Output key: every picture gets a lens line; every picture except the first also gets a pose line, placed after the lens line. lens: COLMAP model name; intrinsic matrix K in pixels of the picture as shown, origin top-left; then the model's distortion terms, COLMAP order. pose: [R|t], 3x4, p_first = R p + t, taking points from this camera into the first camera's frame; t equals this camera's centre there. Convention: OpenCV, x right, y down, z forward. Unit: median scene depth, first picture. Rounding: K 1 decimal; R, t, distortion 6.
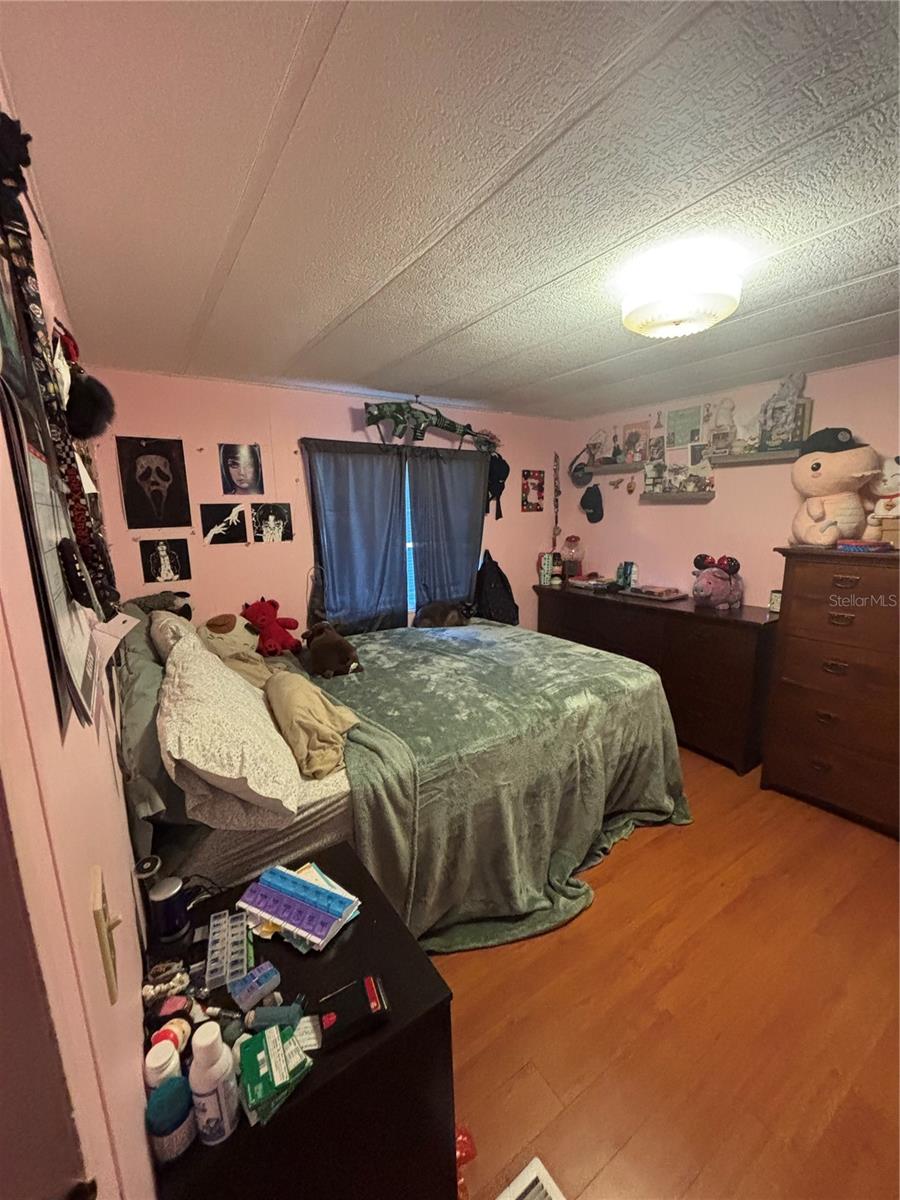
lens RADIAL K [[478.6, 0, 449.1], [0, 478.6, 597.8], [0, 0, 1]] dist [0.007040, -0.003018]
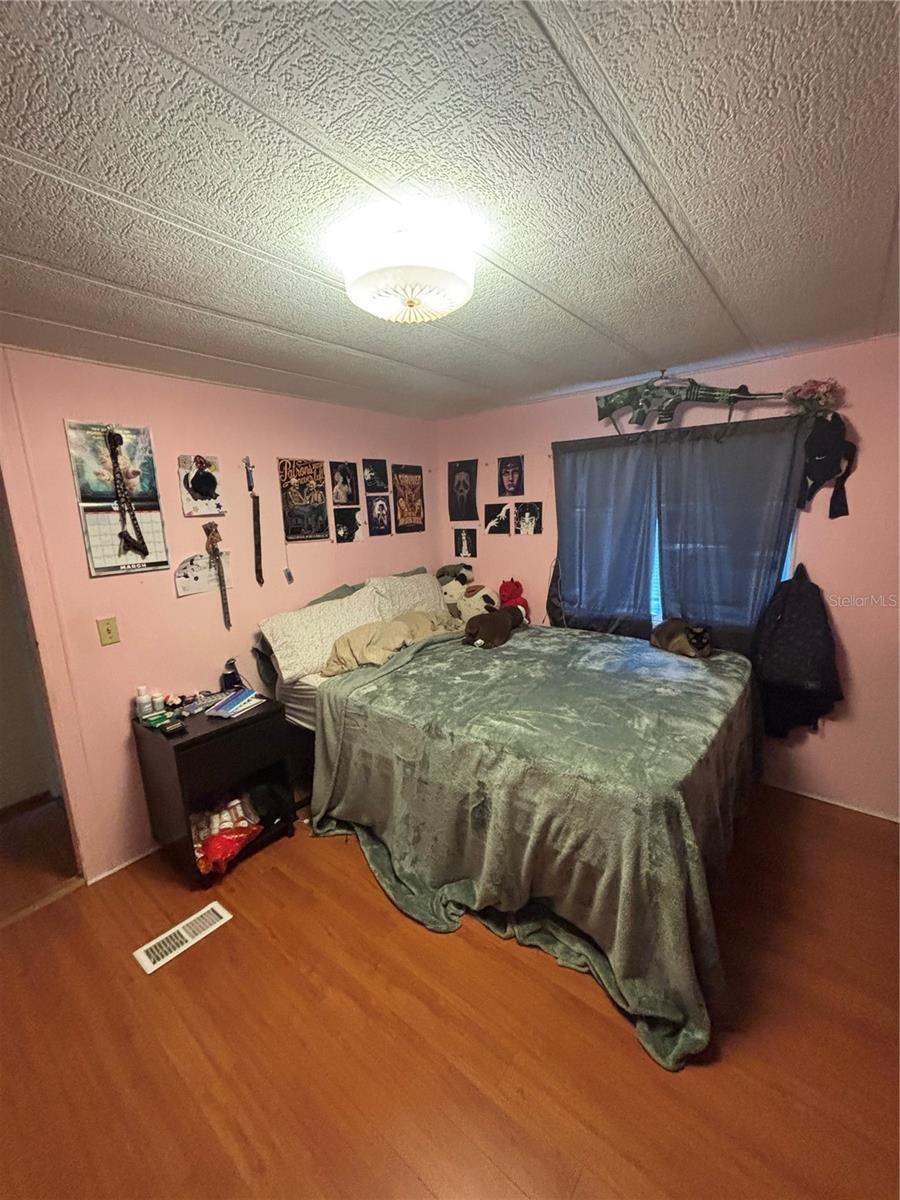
lens RADIAL K [[478.6, 0, 449.1], [0, 478.6, 597.8], [0, 0, 1]] dist [0.007040, -0.003018]
pose [[0.303291, 0.182533, -0.935252, 0.759904], [-0.144051, 0.978985, 0.144354, -0.111343], [0.941947, 0.090943, 0.323211, 0.462776]]
